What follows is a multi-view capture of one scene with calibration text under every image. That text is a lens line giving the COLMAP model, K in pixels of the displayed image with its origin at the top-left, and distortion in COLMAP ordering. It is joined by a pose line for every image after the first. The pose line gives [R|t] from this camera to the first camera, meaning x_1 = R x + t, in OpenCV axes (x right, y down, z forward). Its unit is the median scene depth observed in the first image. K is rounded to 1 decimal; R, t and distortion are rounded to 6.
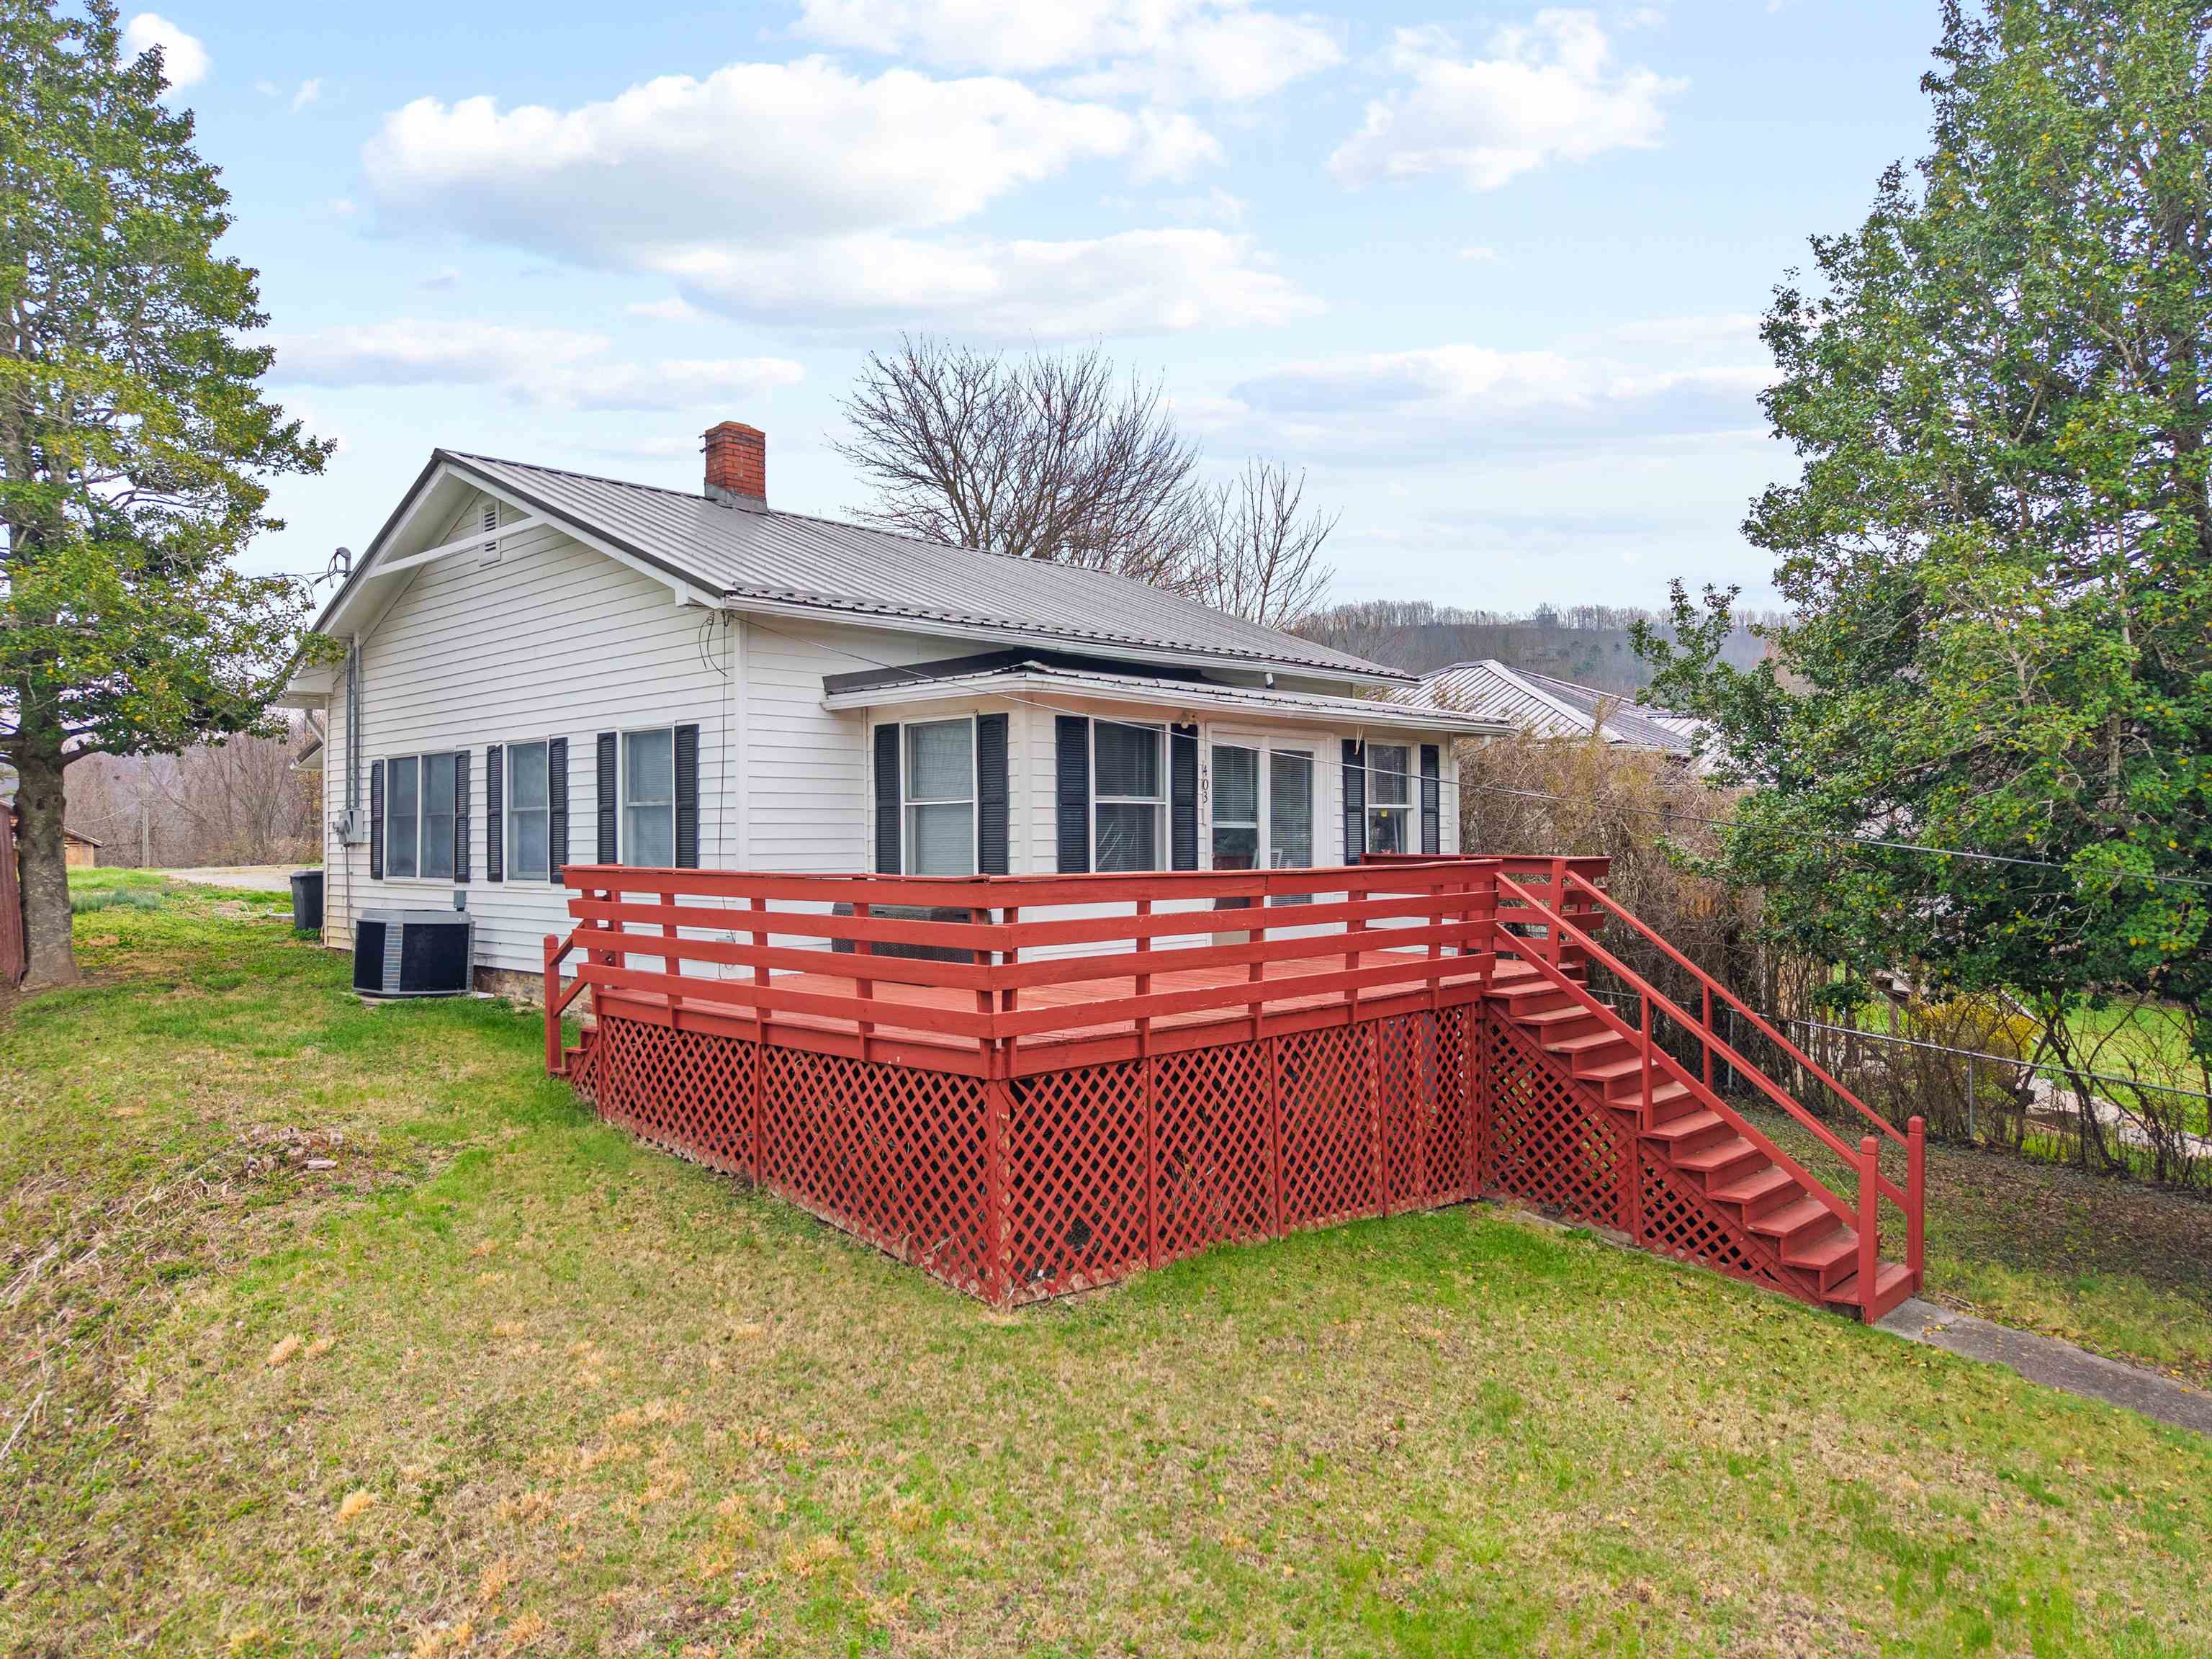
lens RADIAL K [[1489.5, 0, 1102.1], [0, 1489.5, 837.5], [0, 0, 1]] dist [0.019415, -0.015800]
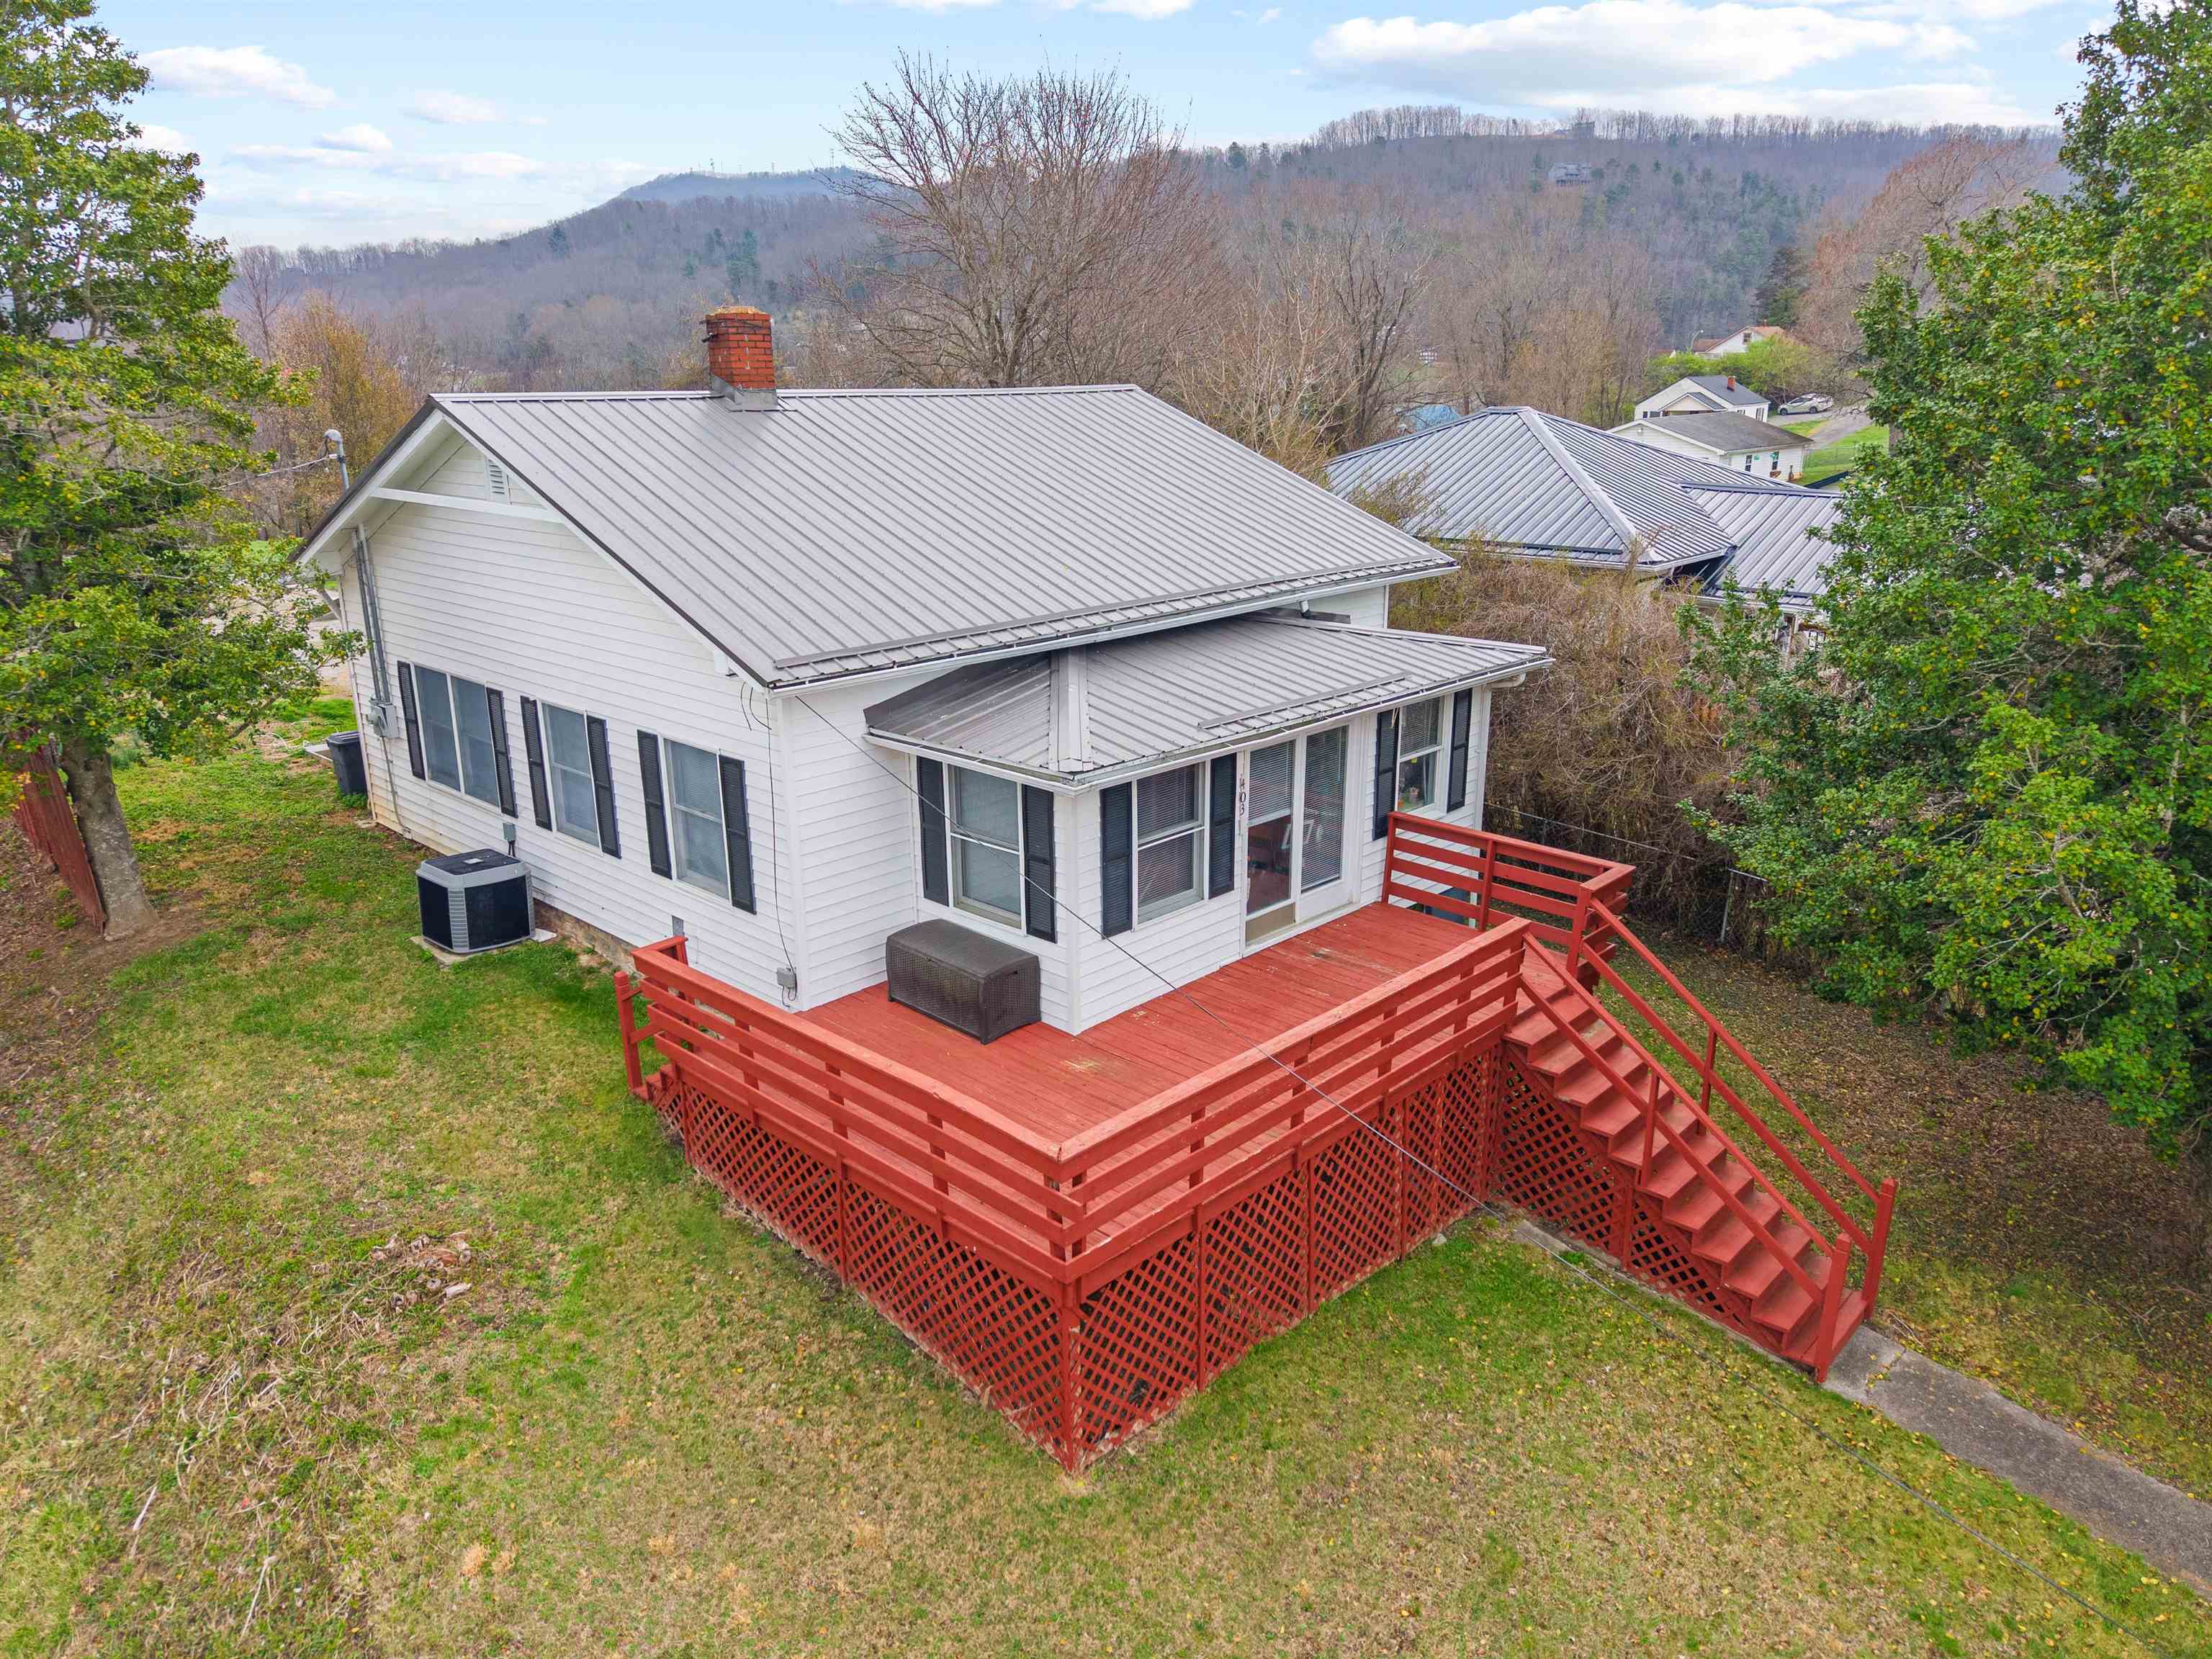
lens RADIAL K [[1481.9, 0, 1102.2], [0, 1481.9, 831.5], [0, 0, 1]] dist [0.022979, -0.019270]
pose [[0.999991, -0.003906, 0.001579, -0.034066], [0.003259, 0.954691, 0.297579, -0.371429], [-0.002670, -0.297572, 0.954696, 0.031954]]
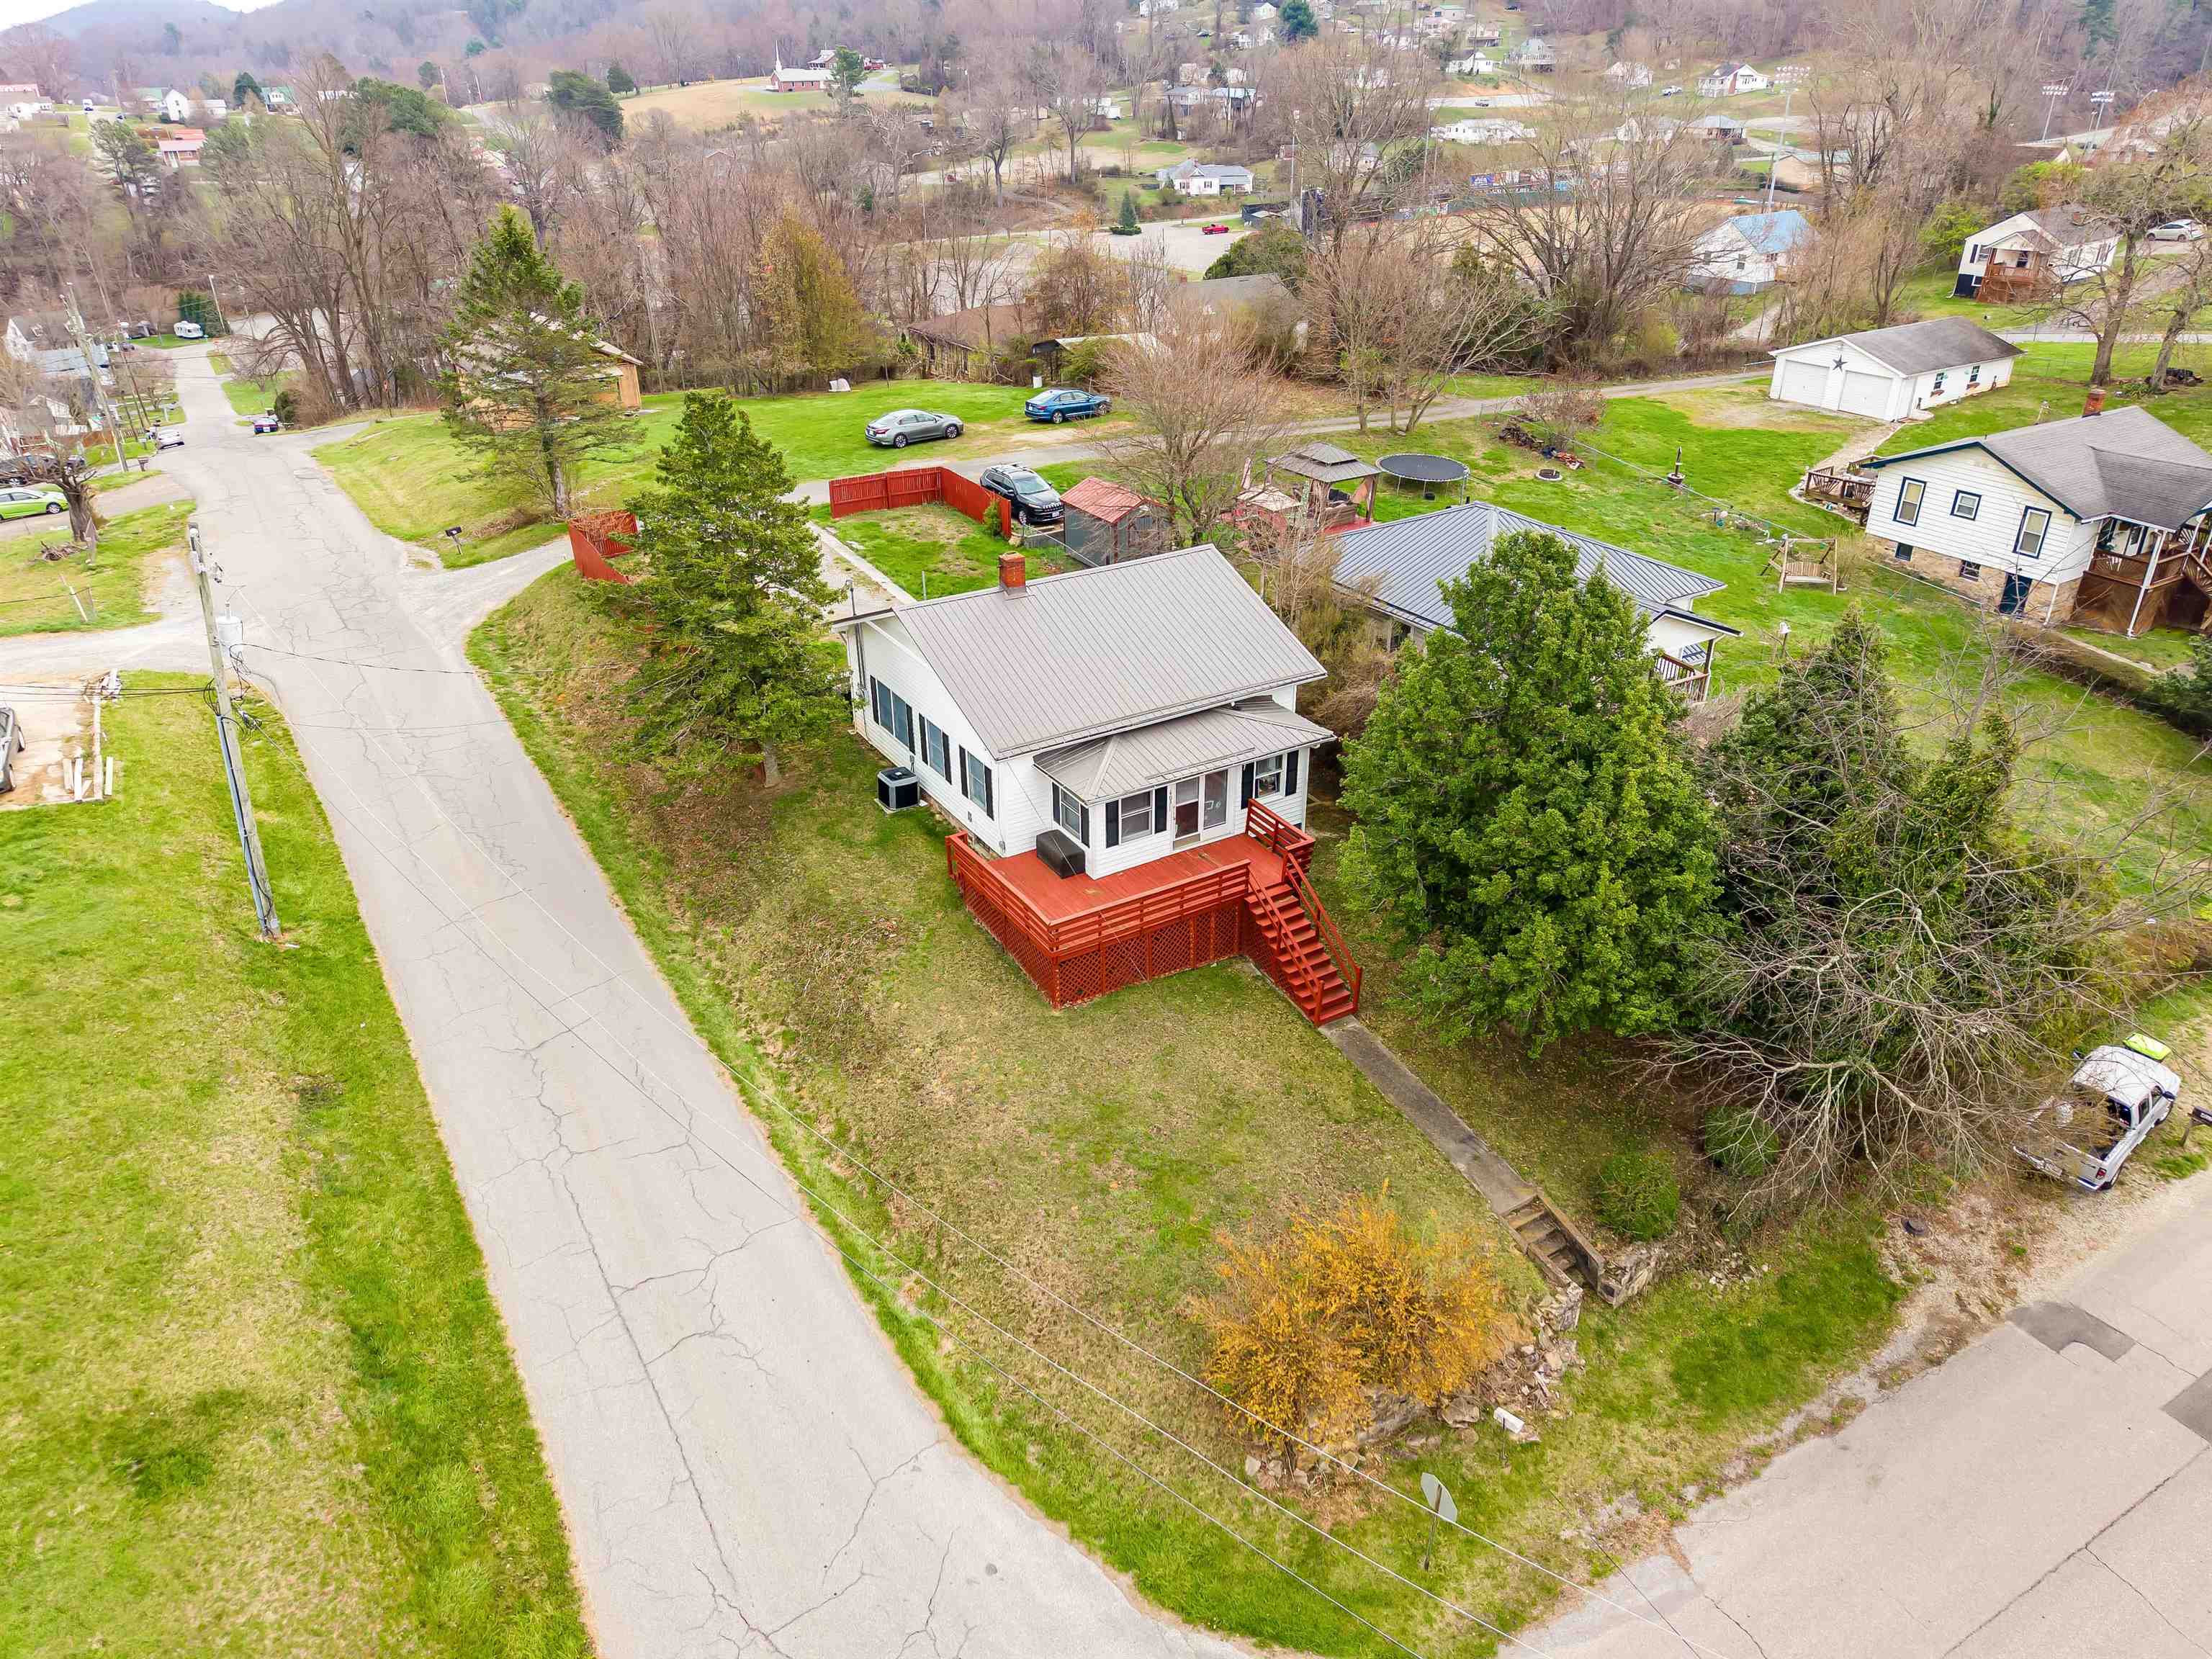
lens RADIAL K [[1489.5, 0, 1102.1], [0, 1489.5, 837.5], [0, 0, 1]] dist [0.019415, -0.015800]
pose [[0.967847, 0.116562, -0.222904, 0.662444], [0.005085, 0.876906, 0.480636, -1.506827], [0.251489, -0.466315, 0.848118, -1.613431]]
